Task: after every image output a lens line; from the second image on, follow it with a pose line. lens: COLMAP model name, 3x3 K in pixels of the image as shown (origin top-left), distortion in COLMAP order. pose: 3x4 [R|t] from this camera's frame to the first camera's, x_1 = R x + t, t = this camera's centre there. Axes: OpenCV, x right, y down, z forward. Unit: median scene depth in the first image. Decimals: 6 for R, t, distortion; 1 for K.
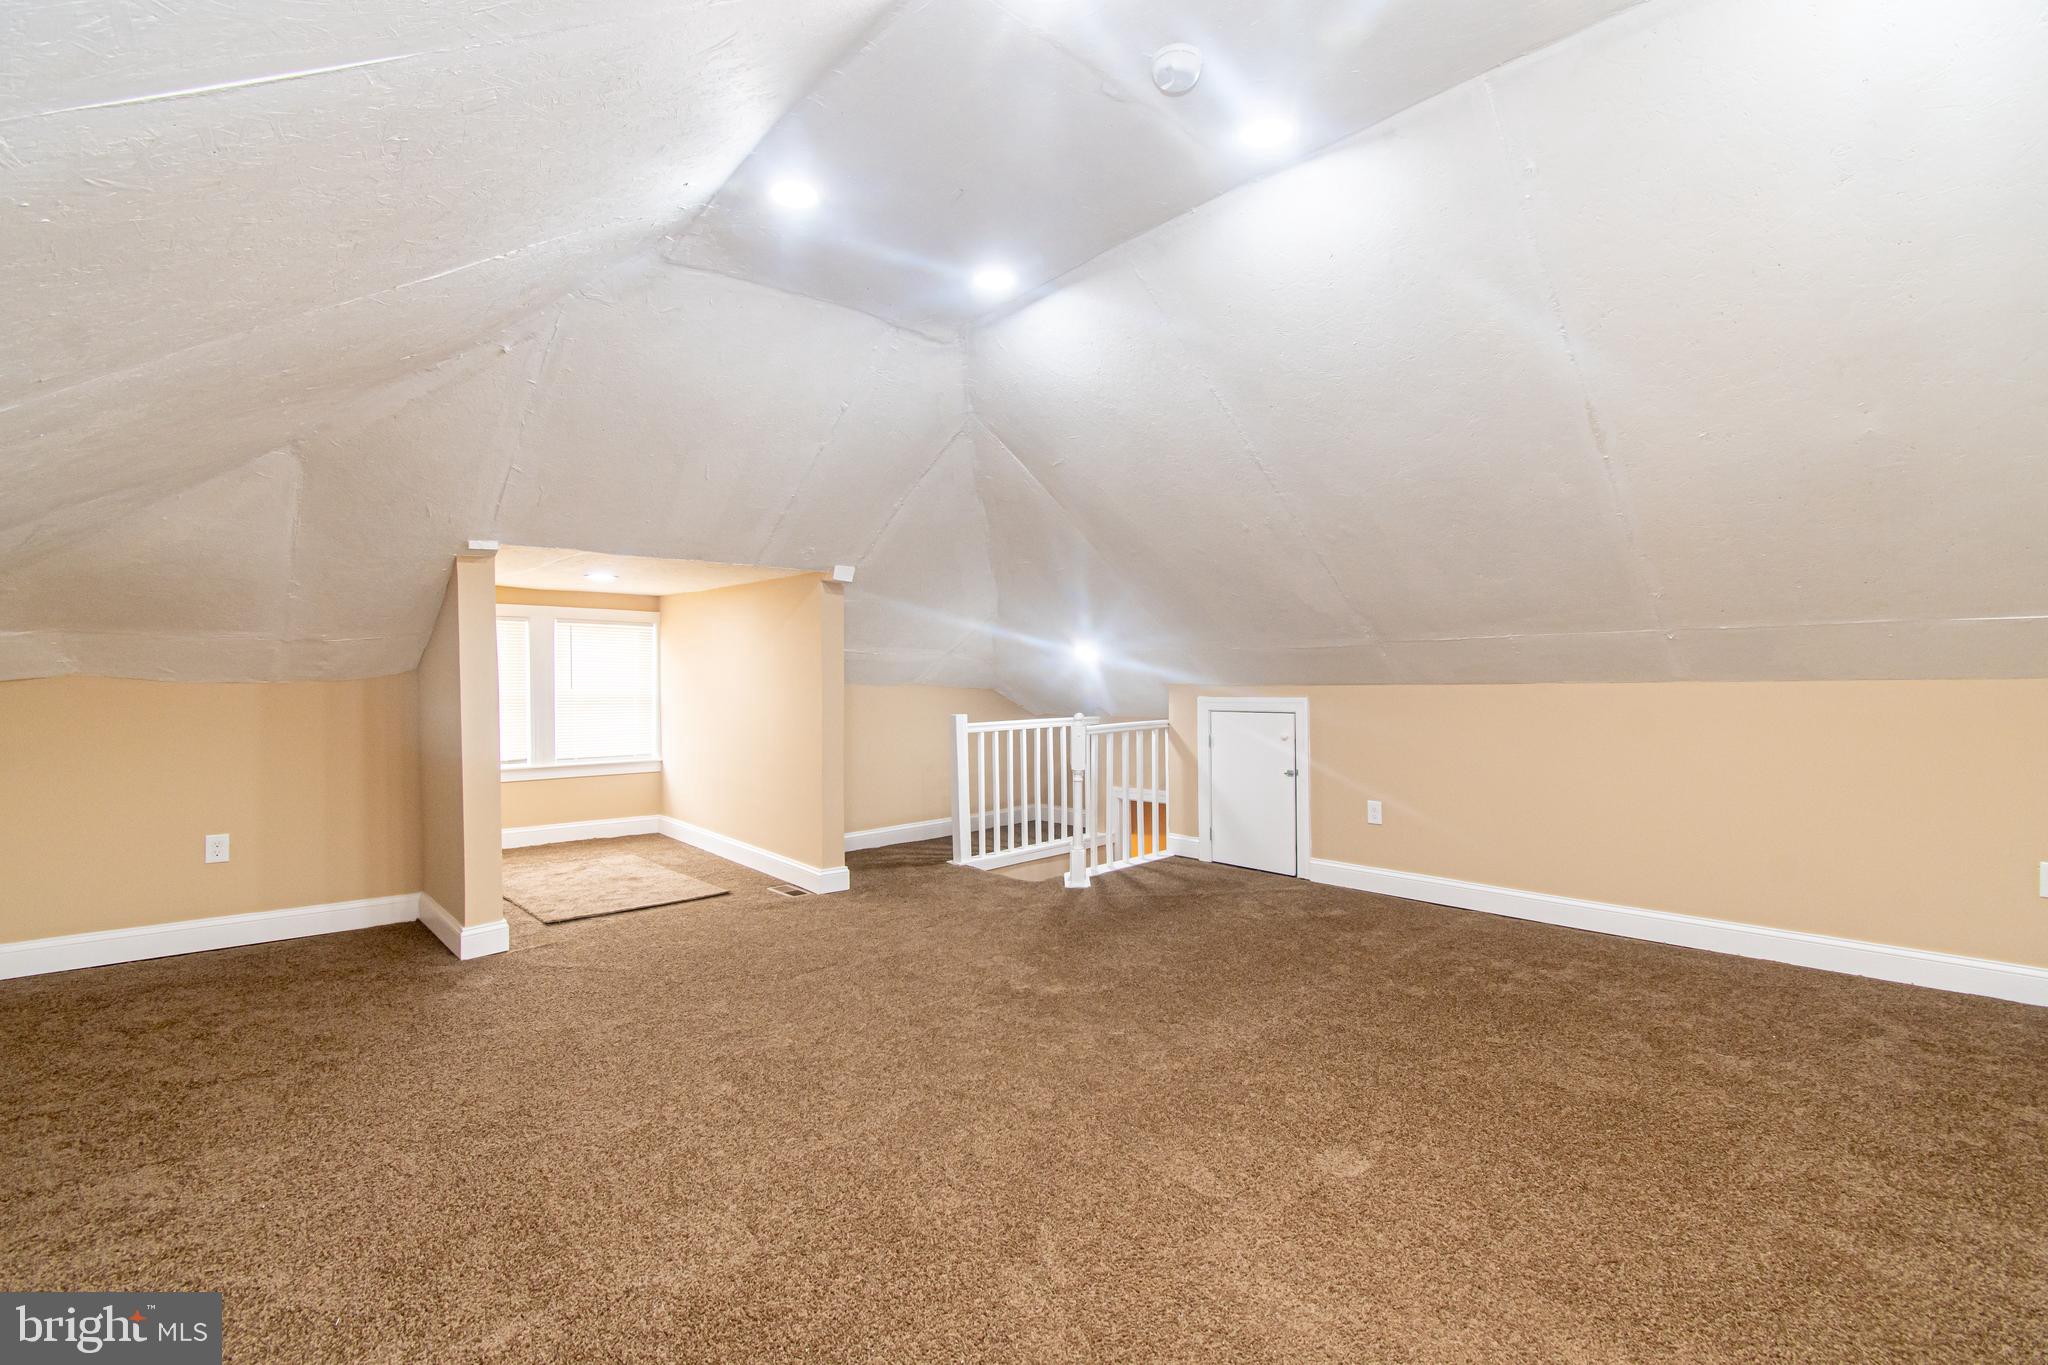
lens RADIAL K [[911.0, 0, 1028.9], [0, 911.0, 684.5], [0, 0, 1]] dist [-0.004590, -0.002431]
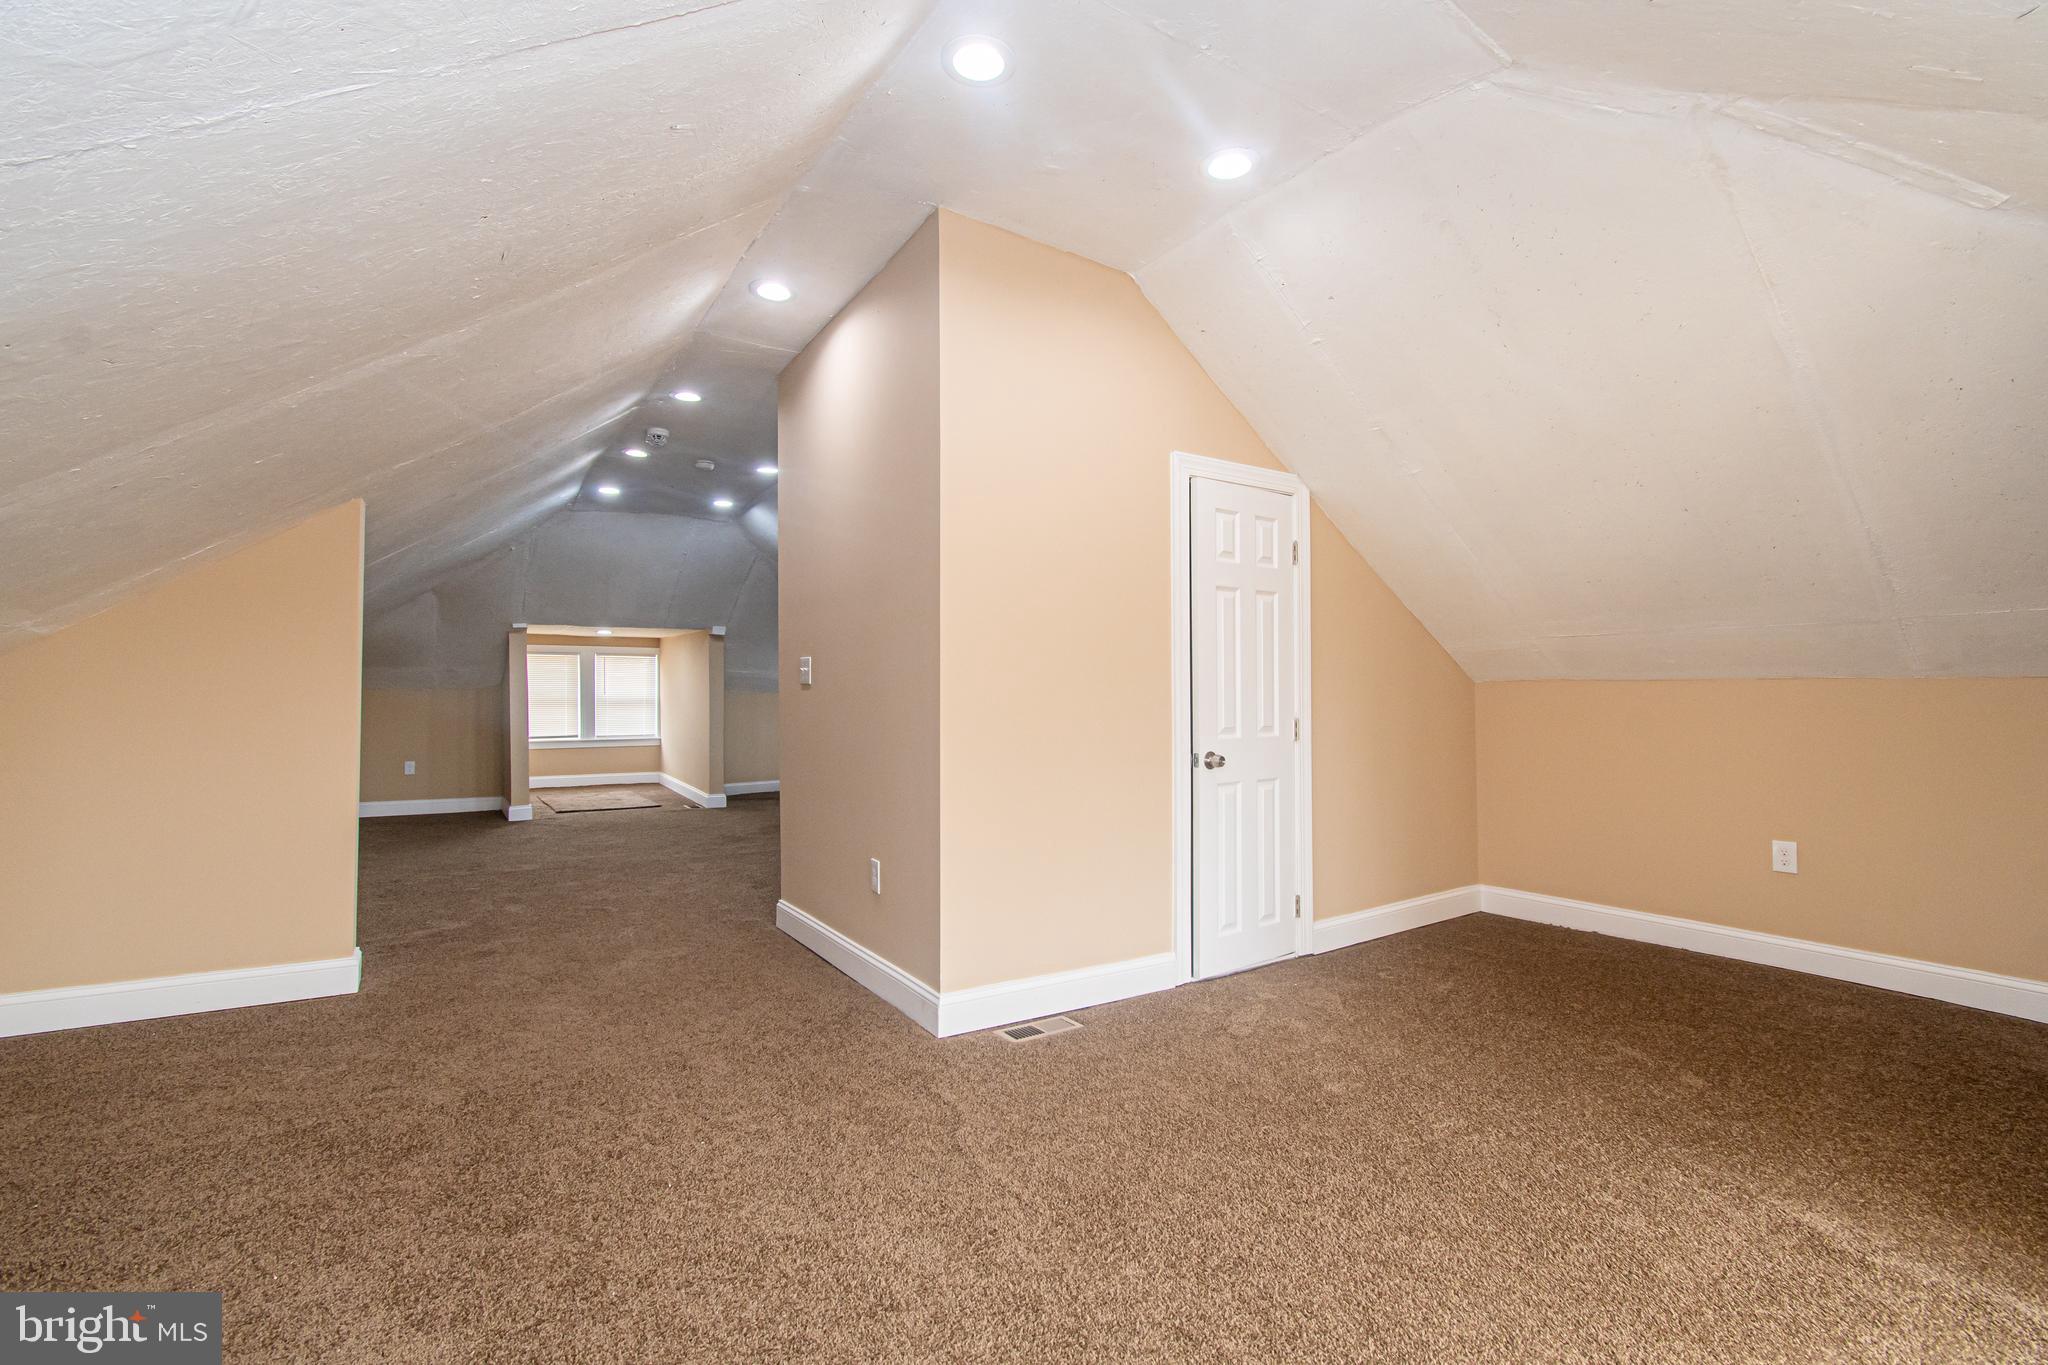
lens RADIAL K [[911.0, 0, 1020.9], [0, 911.0, 684.0], [0, 0, 1]] dist [-0.004590, -0.002431]
pose [[0.985057, 0.001553, -0.172223, 0.699129], [-0.003656, 0.999923, -0.011894, 0.003535], [0.172192, 0.012346, 0.984986, -0.676502]]
